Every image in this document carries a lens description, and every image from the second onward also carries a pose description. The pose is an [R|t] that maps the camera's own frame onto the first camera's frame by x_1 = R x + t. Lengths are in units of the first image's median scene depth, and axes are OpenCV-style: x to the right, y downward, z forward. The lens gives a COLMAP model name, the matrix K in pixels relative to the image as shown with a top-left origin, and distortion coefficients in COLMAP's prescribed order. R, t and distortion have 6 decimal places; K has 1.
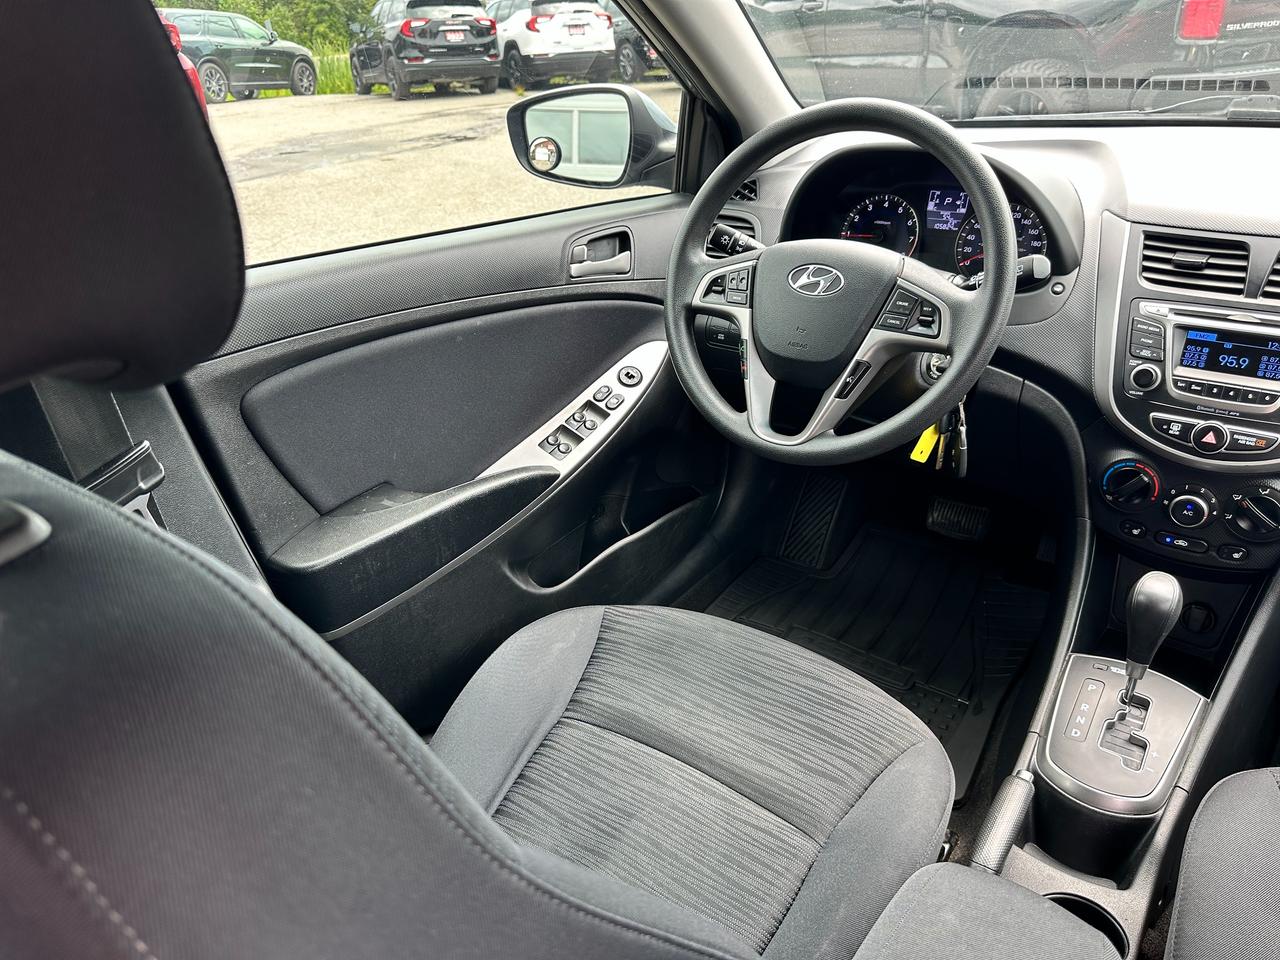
lens RADIAL K [[910.5, 0, 634.3], [0, 910.5, 470.5], [0, 0, 1]] dist [0.018556, -0.027096]
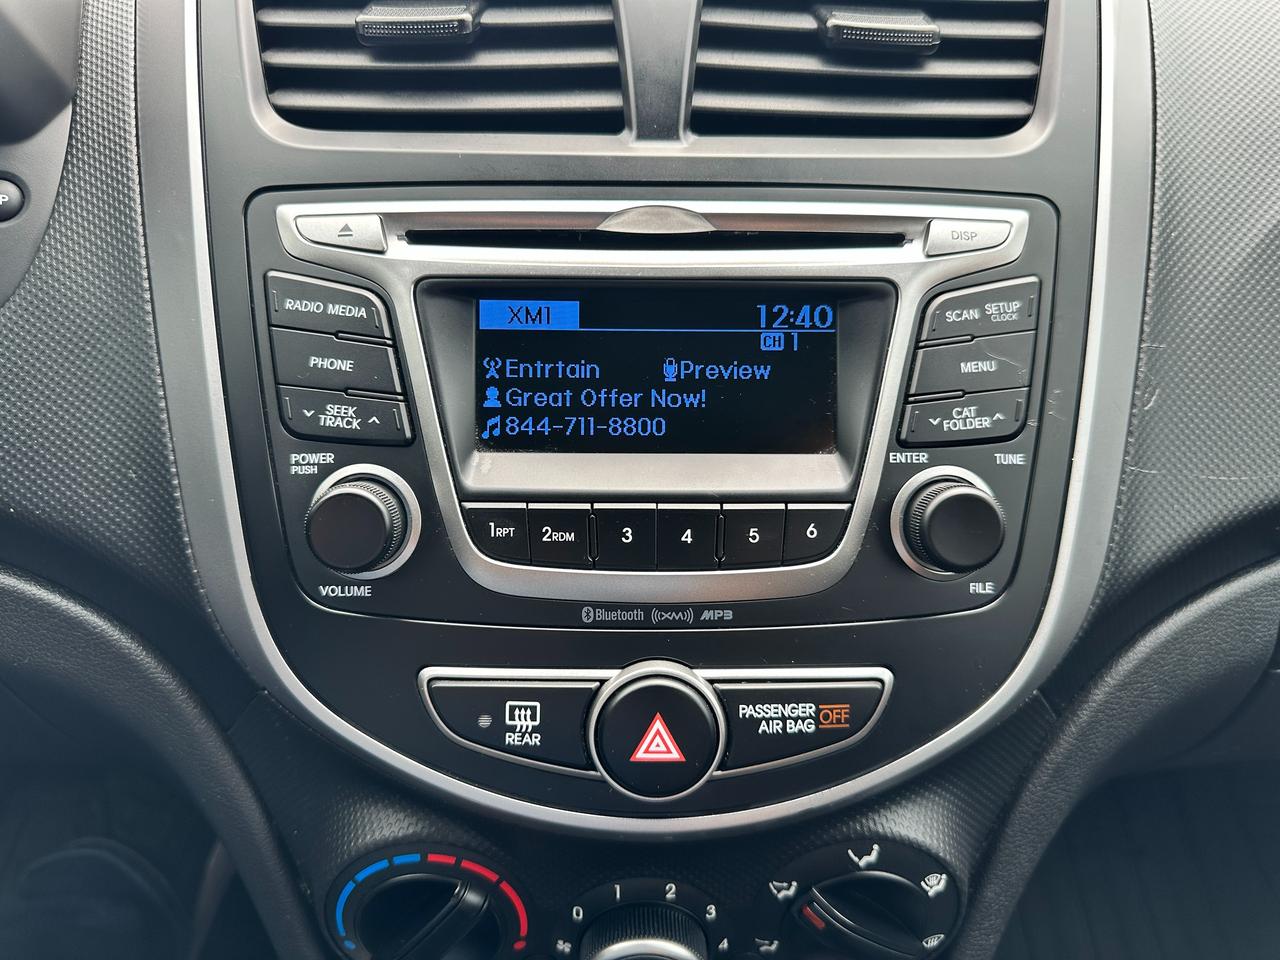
lens RADIAL K [[910.5, 0, 633.0], [0, 910.5, 472.6], [0, 0, 1]] dist [0.018556, -0.027096]
pose [[0.792291, -0.231456, 0.564537, 0.503040], [0.227704, 0.970572, 0.078360, -0.120623], [-0.566061, 0.066463, 0.821680, 0.797023]]
